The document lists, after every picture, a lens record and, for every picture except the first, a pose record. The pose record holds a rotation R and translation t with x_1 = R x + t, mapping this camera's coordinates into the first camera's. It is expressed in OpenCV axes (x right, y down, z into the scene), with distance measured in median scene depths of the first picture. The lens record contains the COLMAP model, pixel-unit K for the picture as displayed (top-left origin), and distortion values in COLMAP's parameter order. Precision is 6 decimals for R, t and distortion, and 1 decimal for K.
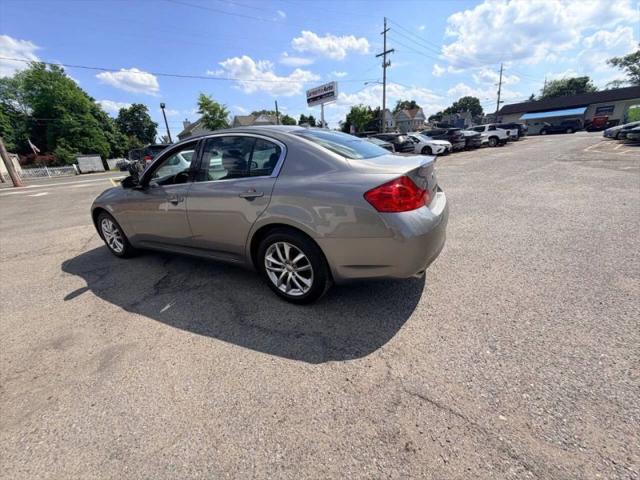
lens RADIAL K [[255.4, 0, 318.9], [0, 255.4, 240.0], [0, 0, 1]] dist [-0.000485, 0.000344]
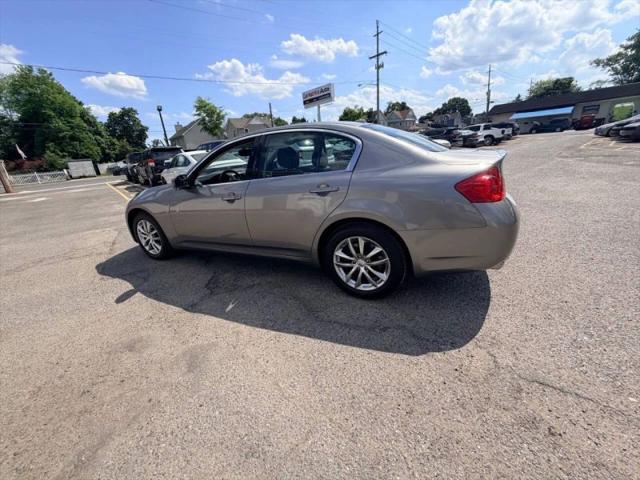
lens RADIAL K [[255.4, 0, 318.9], [0, 255.4, 240.0], [0, 0, 1]] dist [-0.000485, 0.000344]
pose [[0.999385, -0.023074, 0.026386, -0.019432], [0.023254, 0.999708, -0.006530, 0.001576], [-0.026228, 0.007140, 0.999630, 0.000701]]
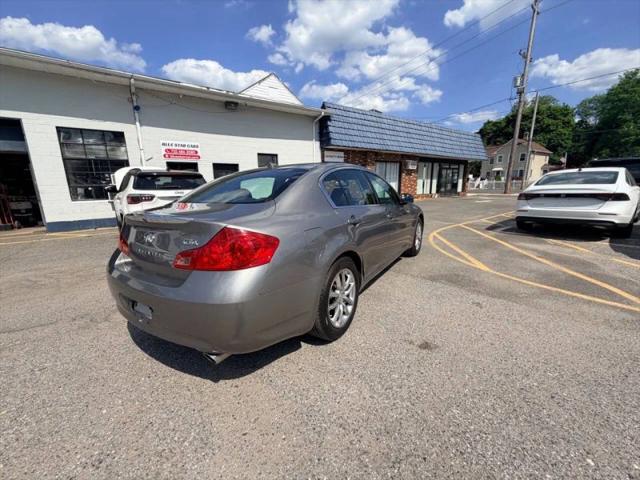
lens RADIAL K [[255.4, 0, 318.9], [0, 255.4, 240.0], [0, 0, 1]] dist [-0.000485, 0.000344]
pose [[-0.075037, 0.280463, -0.956927, 0.074548], [-0.314629, 0.903955, 0.289609, -0.040997], [0.946244, 0.322809, 0.020412, 0.095624]]
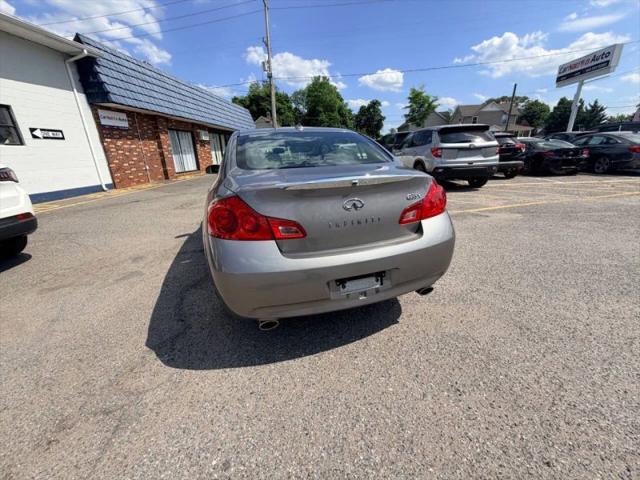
lens RADIAL K [[255.4, 0, 318.9], [0, 255.4, 240.0], [0, 0, 1]] dist [-0.000485, 0.000344]
pose [[0.713037, 0.274175, -0.645296, 0.054606], [-0.256862, 0.958533, 0.123437, -0.014356], [0.652381, 0.077737, 0.753894, 0.029138]]
